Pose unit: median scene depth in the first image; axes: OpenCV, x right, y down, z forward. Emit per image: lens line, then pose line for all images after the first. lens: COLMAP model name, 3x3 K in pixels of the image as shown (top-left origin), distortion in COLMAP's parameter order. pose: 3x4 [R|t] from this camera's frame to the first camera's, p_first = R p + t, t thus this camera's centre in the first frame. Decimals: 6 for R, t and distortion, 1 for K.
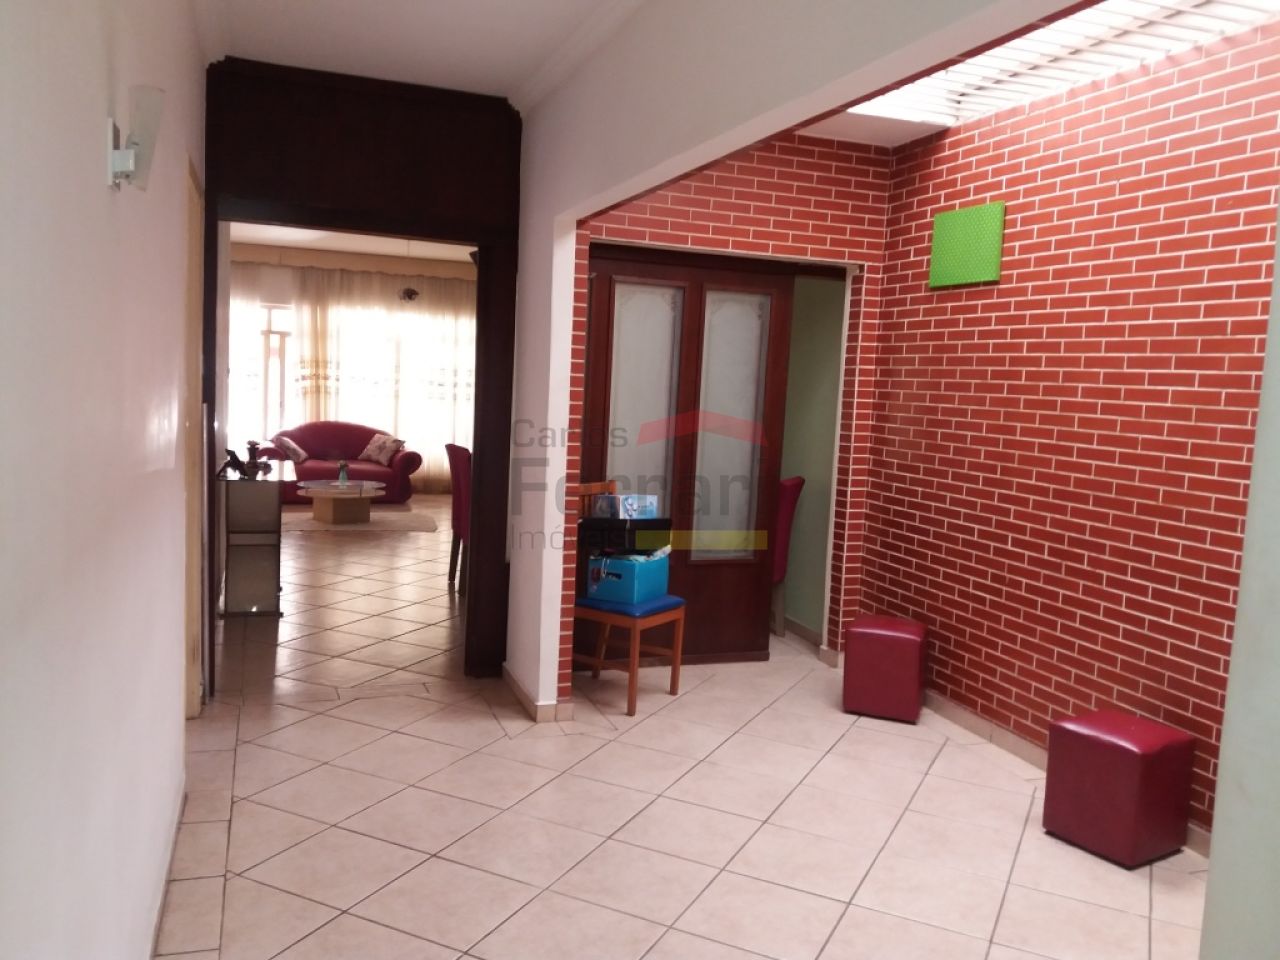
lens RADIAL K [[1069.3, 0, 645.2], [0, 1069.3, 484.3], [0, 0, 1]] dist [0.089766, -0.143628]
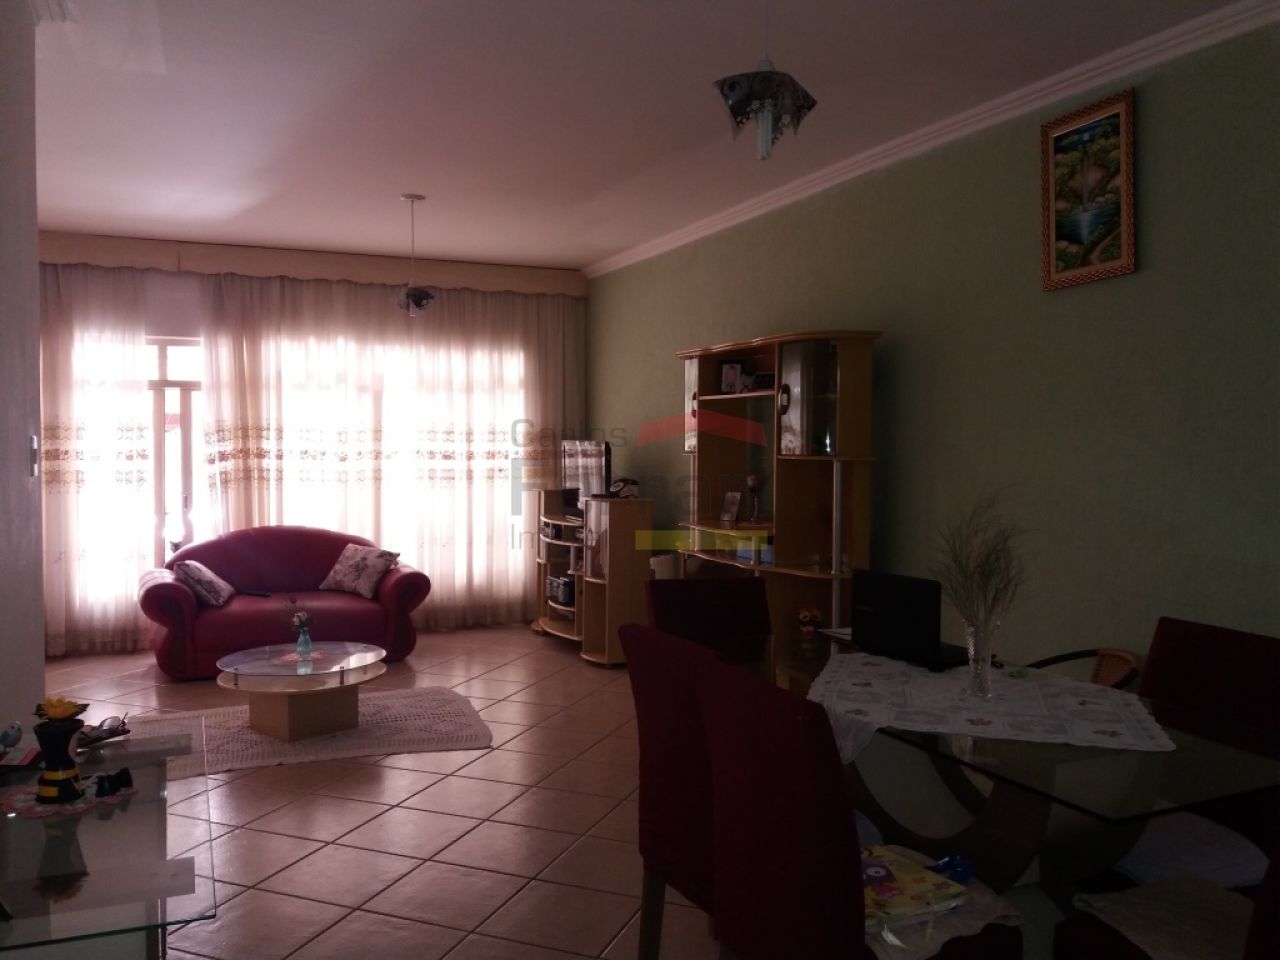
lens RADIAL K [[1069.3, 0, 634.0], [0, 1069.3, 468.3], [0, 0, 1]] dist [0.089766, -0.143628]
pose [[0.996871, -0.045765, 0.064455, -0.127502], [0.050071, 0.996506, -0.066850, -0.040441], [-0.061171, 0.069869, 0.995679, 0.387369]]
